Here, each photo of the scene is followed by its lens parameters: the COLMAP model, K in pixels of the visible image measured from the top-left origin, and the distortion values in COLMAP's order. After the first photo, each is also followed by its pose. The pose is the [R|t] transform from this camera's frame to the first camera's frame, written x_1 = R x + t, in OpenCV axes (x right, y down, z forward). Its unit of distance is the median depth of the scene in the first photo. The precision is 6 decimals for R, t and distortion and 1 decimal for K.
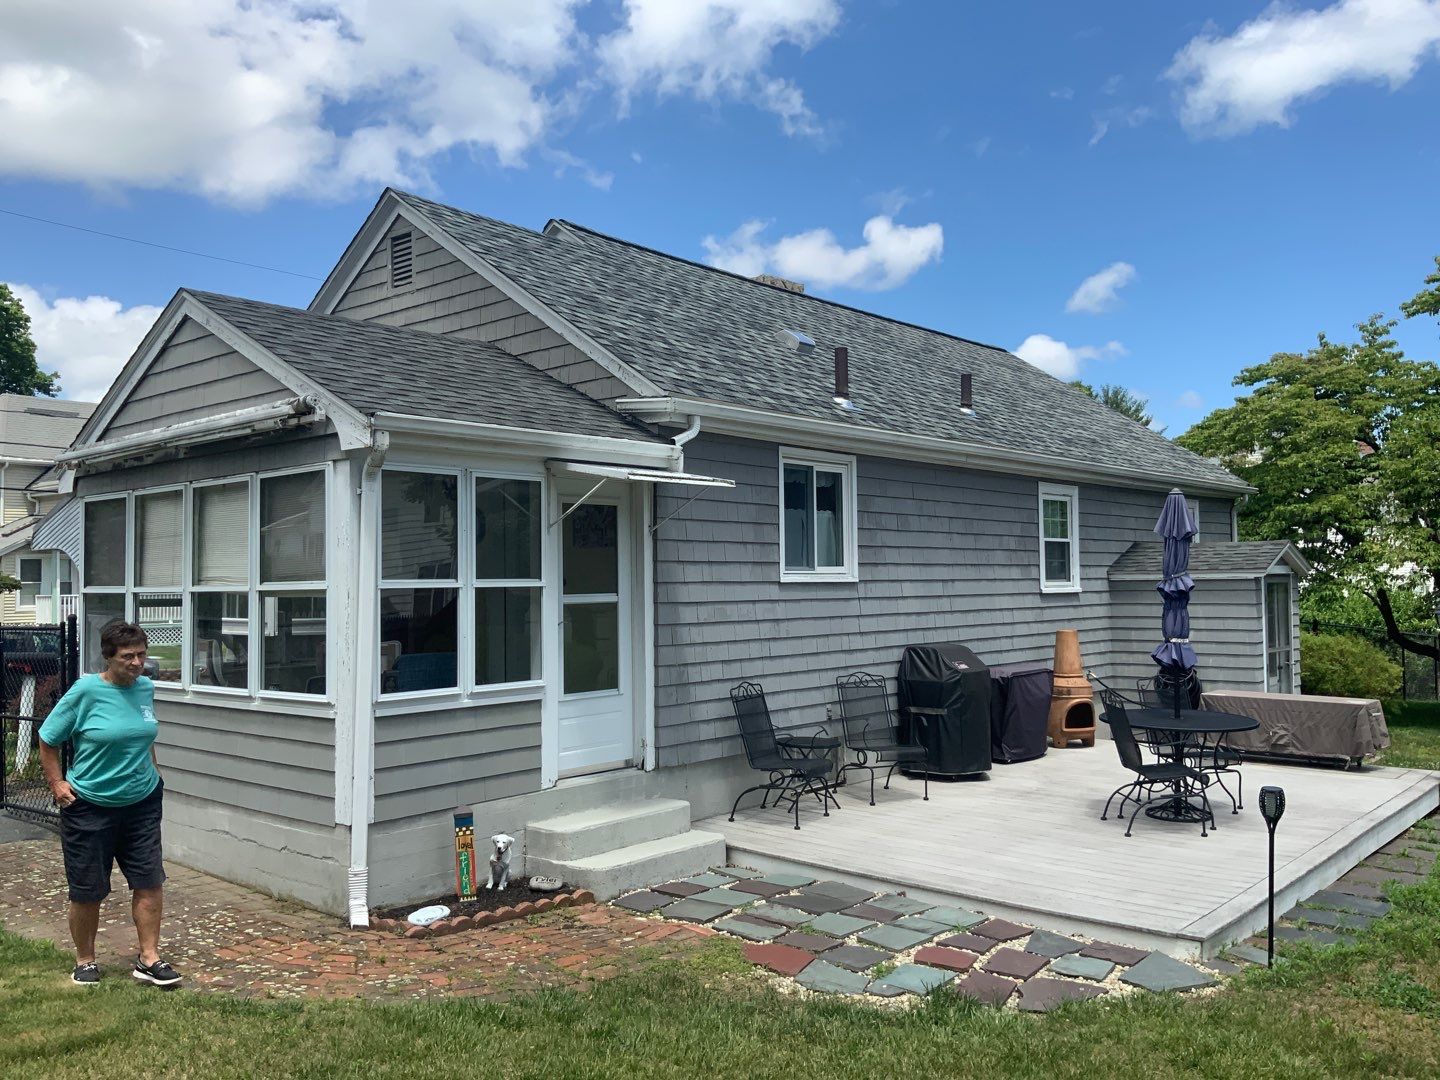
lens RADIAL K [[1206.2, 0, 720.0], [0, 1206.2, 540.0], [0, 0, 1]] dist [-0.007492, -0.002445]
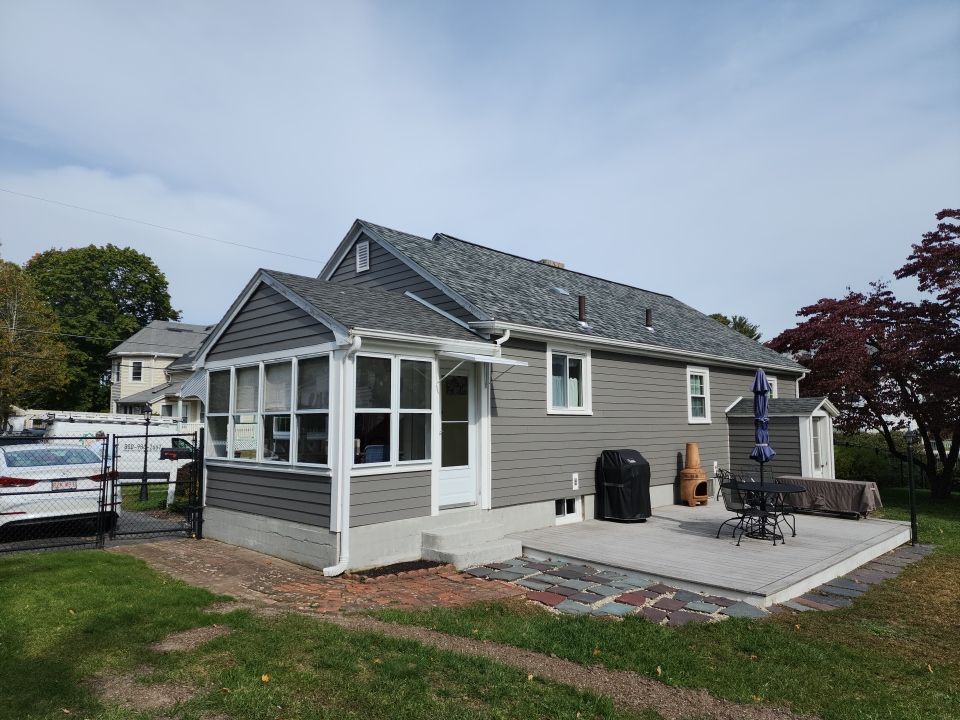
lens RADIAL K [[656.9, 0, 480.0], [0, 656.9, 360.0], [0, 0, 1]] dist [-0.002800, -0.025467]
pose [[0.997844, 0.002042, -0.065605, 0.006011], [-0.006049, 0.998123, -0.060937, 0.014039], [0.065357, 0.061202, 0.995983, -0.091448]]
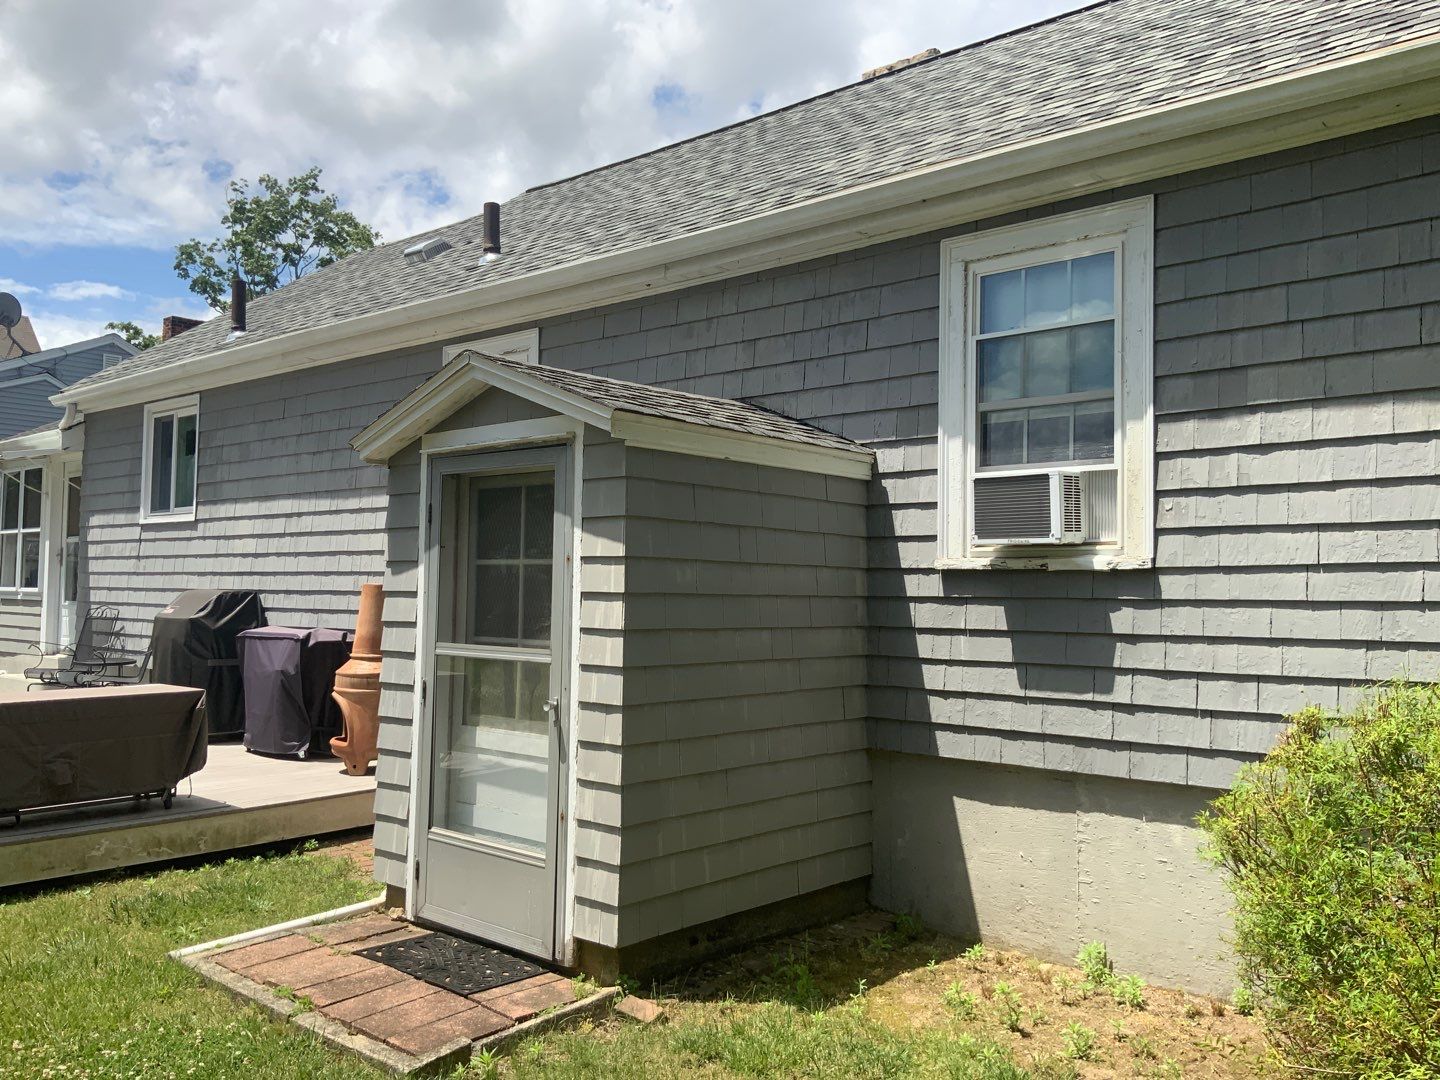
lens RADIAL K [[1206.2, 0, 720.0], [0, 1206.2, 540.0], [0, 0, 1]] dist [-0.007492, -0.002445]
pose [[-0.009297, -0.047794, -0.998814, 1.288173], [0.012002, 0.998780, -0.047904, 0.120690], [0.999885, -0.012433, -0.008712, 1.692492]]
